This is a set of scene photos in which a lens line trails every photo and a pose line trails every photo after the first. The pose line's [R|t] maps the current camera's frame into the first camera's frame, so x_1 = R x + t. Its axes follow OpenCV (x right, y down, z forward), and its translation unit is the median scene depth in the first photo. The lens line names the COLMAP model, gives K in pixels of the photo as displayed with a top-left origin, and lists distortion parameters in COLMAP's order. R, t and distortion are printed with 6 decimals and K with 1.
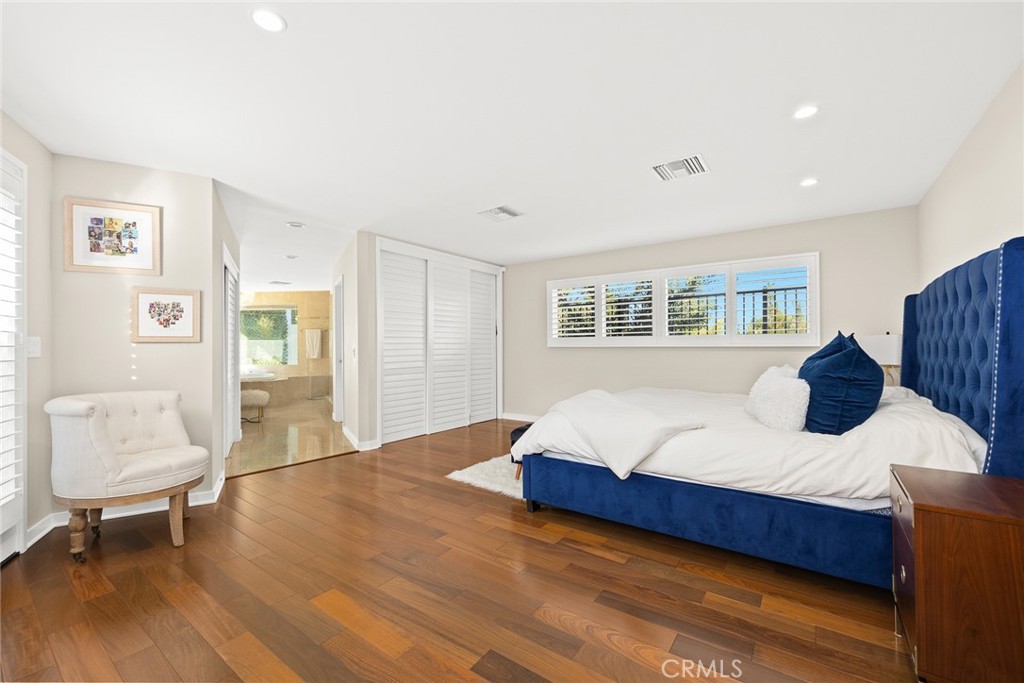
lens RADIAL K [[418.1, 0, 509.4], [0, 418.1, 333.3], [0, 0, 1]] dist [-0.001739, -0.000502]
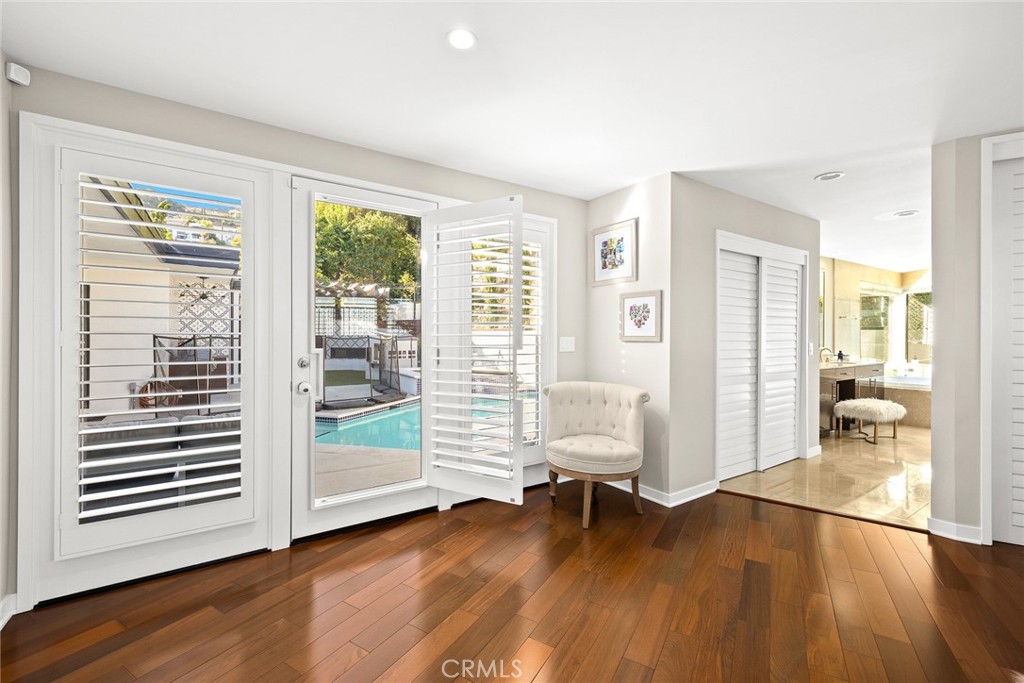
lens RADIAL K [[418.1, 0, 509.4], [0, 418.1, 333.3], [0, 0, 1]] dist [-0.001739, -0.000502]
pose [[0.066931, 0.010299, -0.997704, 0.236197], [0.021833, 0.999692, 0.011784, -0.019248], [0.997519, -0.022572, 0.066686, 0.578602]]
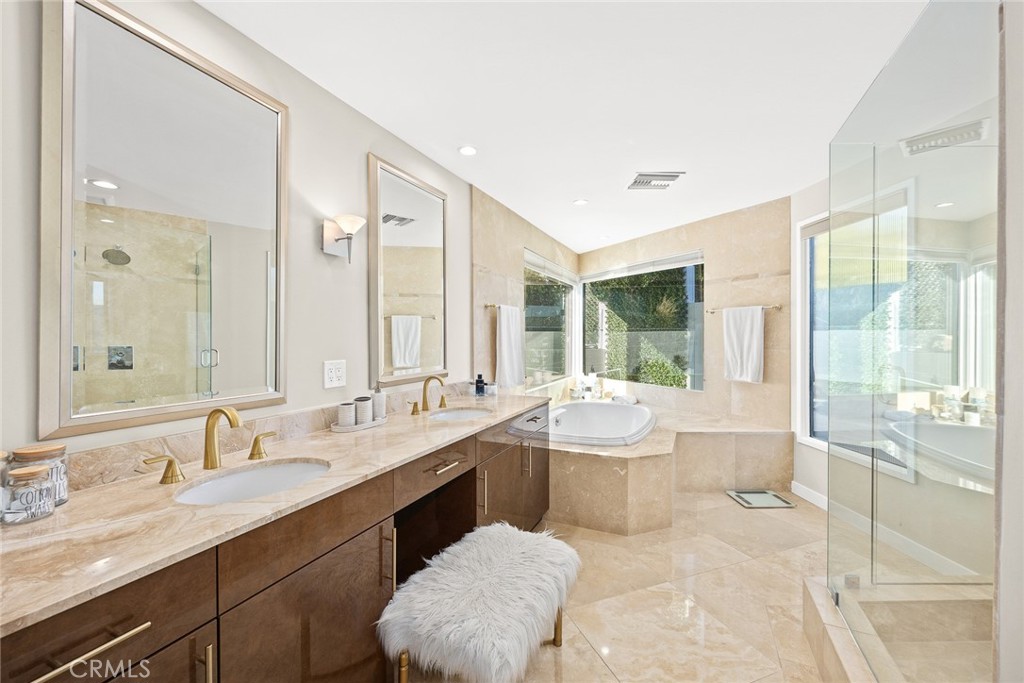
lens RADIAL K [[418.1, 0, 509.4], [0, 418.1, 333.3], [0, 0, 1]] dist [-0.001739, -0.000502]
pose [[0.603627, 0.005167, -0.797250, -0.883052], [0.015570, 0.999712, 0.018268, 0.013553], [0.797115, -0.023440, 0.603373, 1.807992]]
